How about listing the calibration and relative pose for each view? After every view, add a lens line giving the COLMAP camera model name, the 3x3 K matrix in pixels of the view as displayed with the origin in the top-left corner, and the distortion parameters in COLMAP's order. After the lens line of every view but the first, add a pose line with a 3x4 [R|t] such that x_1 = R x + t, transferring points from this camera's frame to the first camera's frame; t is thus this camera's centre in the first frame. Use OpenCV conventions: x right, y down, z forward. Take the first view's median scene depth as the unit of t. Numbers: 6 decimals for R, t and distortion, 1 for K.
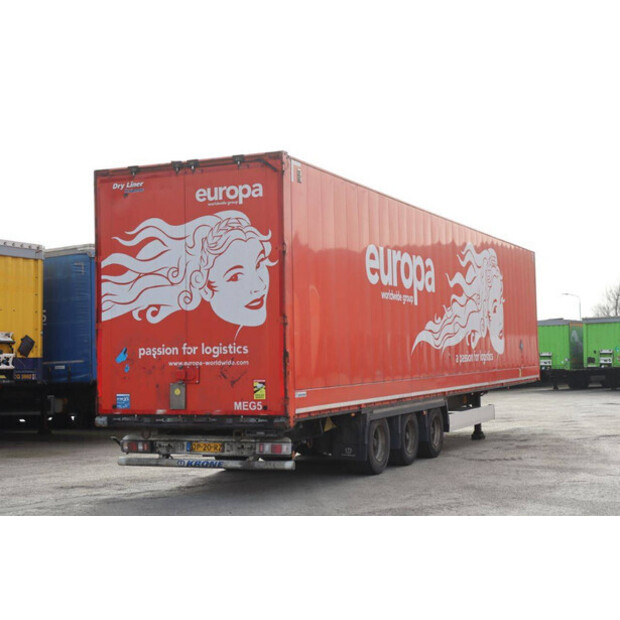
lens RADIAL K [[974.7, 0, 310.0], [0, 974.7, 310.0], [0, 0, 1]] dist [0.113658, 0.010962]
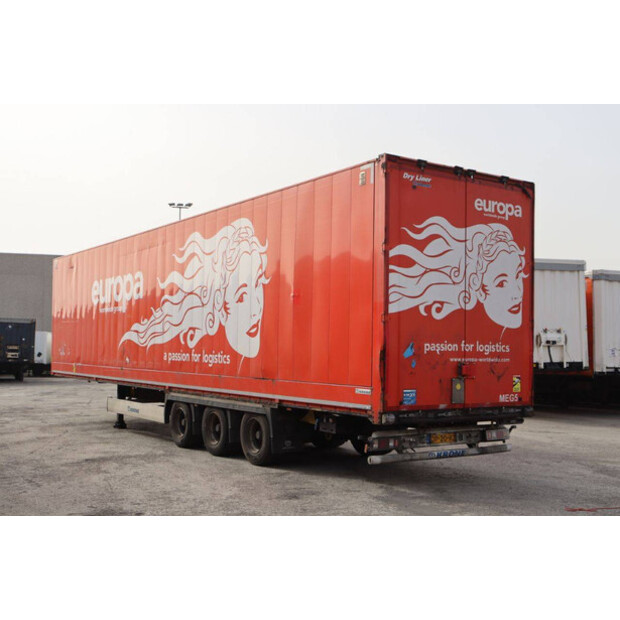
lens RADIAL K [[771.4, 0, 310.0], [0, 771.4, 310.0], [0, 0, 1]] dist [0.006588, -0.000849]
pose [[0.532144, 0.068177, 0.843904, -0.923554], [-0.059084, 0.997313, -0.043314, 0.047194], [-0.844590, -0.026812, 0.534743, 0.696410]]
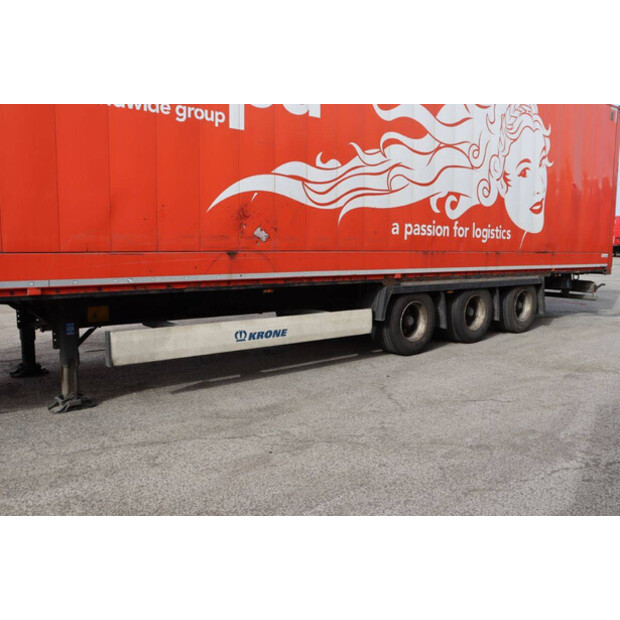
lens RADIAL K [[570.4, 0, 310.0], [0, 570.4, 310.0], [0, 0, 1]] dist [-0.145841, 0.185415]
pose [[-0.894779, -0.044012, 0.444335, -0.191642], [-0.014311, 0.997446, 0.069980, 0.125409], [-0.446280, 0.056258, -0.893123, 2.113402]]
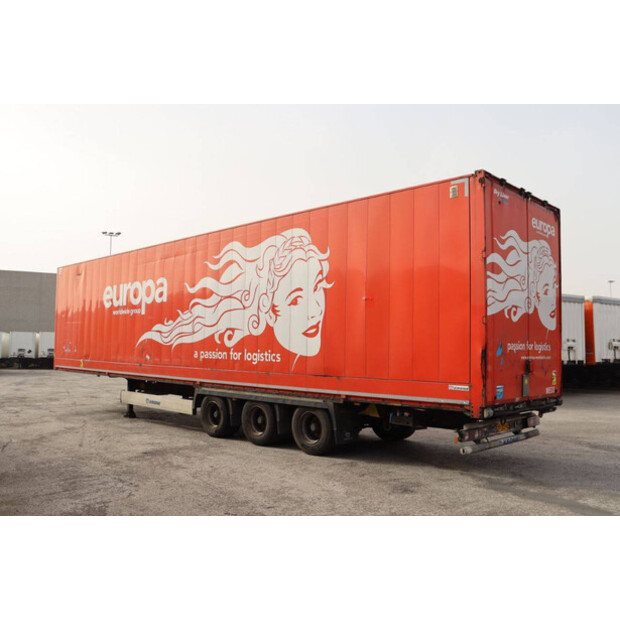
lens RADIAL K [[570.4, 0, 310.0], [0, 570.4, 310.0], [0, 0, 1]] dist [-0.145841, 0.185415]
pose [[0.350518, 0.087949, 0.932417, -0.866629], [-0.061804, 0.995583, -0.070673, 0.061634], [-0.934515, -0.032855, 0.354405, 1.009393]]
